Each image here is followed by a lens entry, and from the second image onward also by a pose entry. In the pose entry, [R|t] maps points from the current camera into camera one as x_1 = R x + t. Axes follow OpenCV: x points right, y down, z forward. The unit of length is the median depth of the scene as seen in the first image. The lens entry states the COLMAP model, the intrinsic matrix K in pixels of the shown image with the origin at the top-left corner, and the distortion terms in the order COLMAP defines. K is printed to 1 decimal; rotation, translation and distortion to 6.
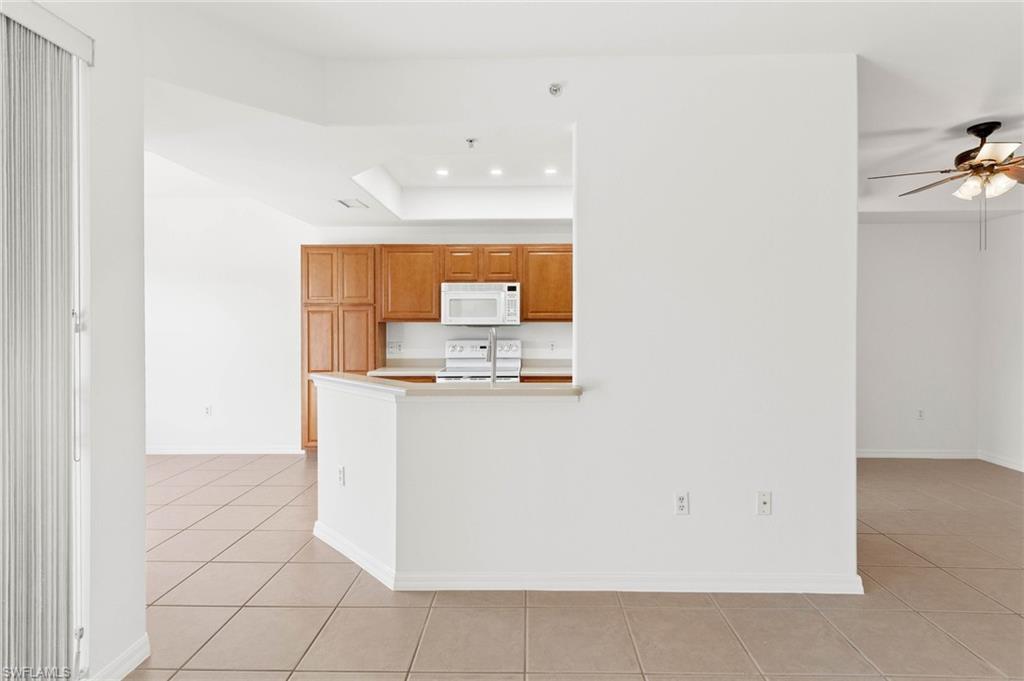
lens RADIAL K [[514.3, 0, 513.6], [0, 514.3, 327.3], [0, 0, 1]] dist [0.001296, 0.000045]
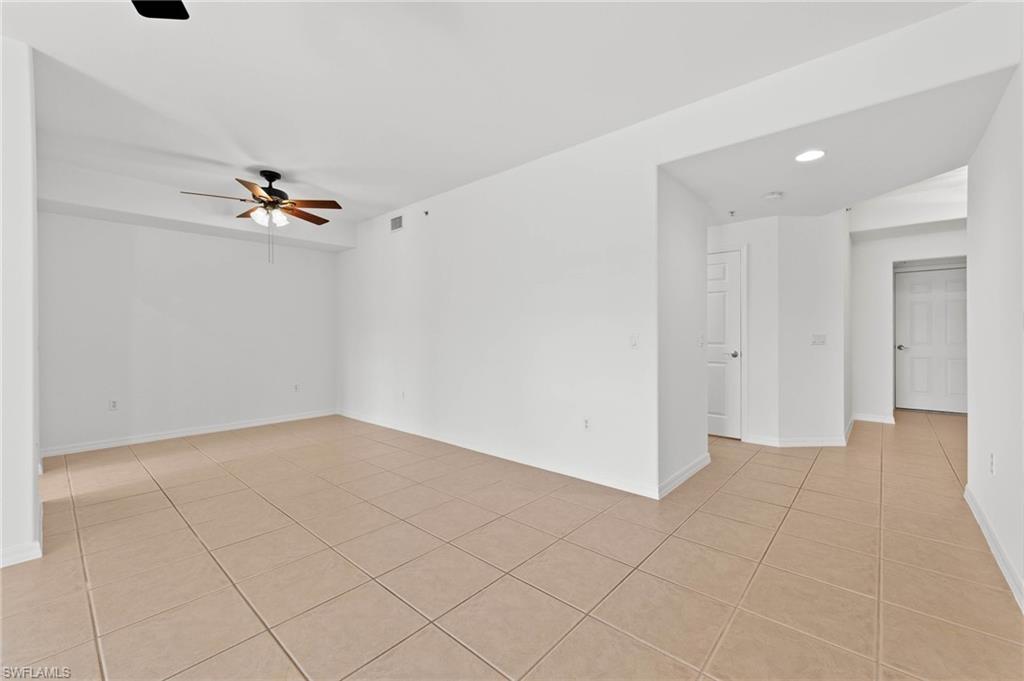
lens RADIAL K [[413.0, 0, 515.7], [0, 413.0, 333.4], [0, 0, 1]] dist [0.002315, 0.000258]
pose [[0.643550, -0.002028, 0.765401, 0.341869], [0.004922, 0.999987, -0.001489, 0.031013], [-0.765388, 0.004725, 0.643551, -0.154543]]
